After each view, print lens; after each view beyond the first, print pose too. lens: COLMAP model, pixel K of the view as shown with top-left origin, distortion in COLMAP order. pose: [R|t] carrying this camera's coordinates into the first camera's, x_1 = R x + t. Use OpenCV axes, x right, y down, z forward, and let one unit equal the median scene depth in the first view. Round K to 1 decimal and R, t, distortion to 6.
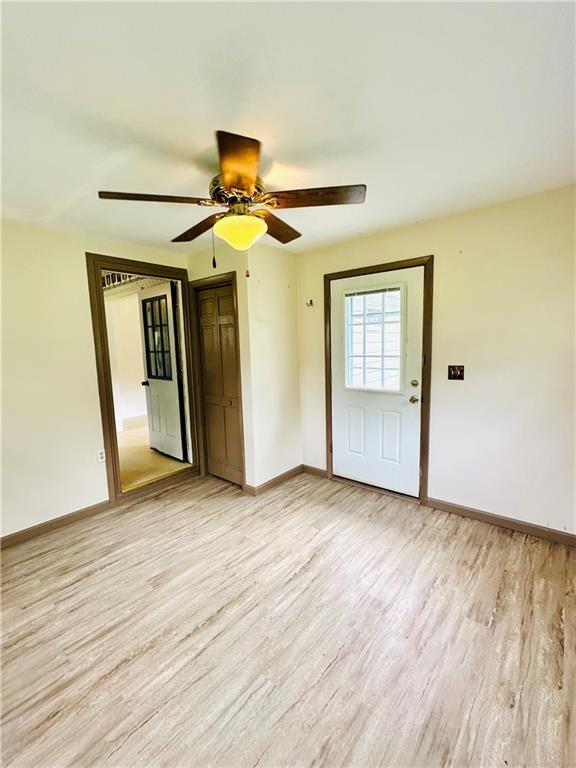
lens RADIAL K [[333.7, 0, 288.0], [0, 333.7, 384.0], [0, 0, 1]] dist [-0.001044, 0.000159]
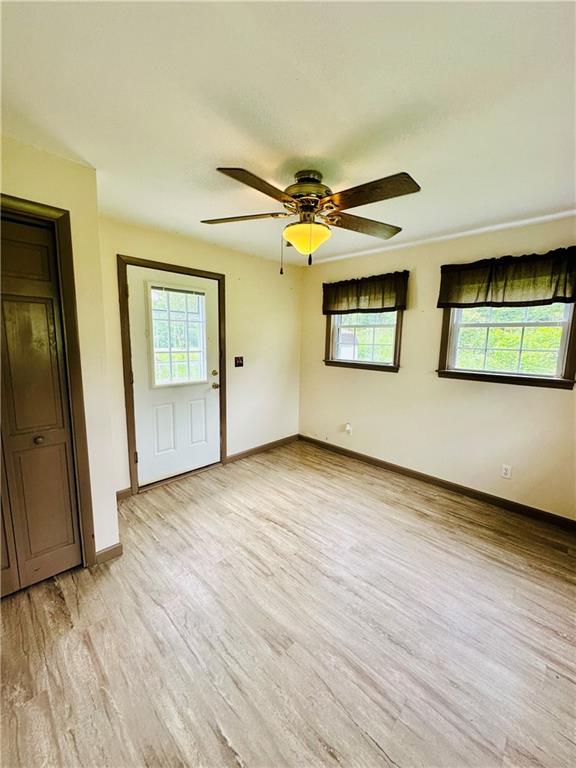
lens RADIAL K [[306.5, 0, 288.0], [0, 306.5, 384.0], [0, 0, 1]] dist [-0.001920, 0.000151]
pose [[0.071904, -0.116654, 0.990566, -0.801509], [0.102472, 0.988746, 0.109001, -0.061351], [-0.992134, 0.093668, 0.083049, 0.679012]]
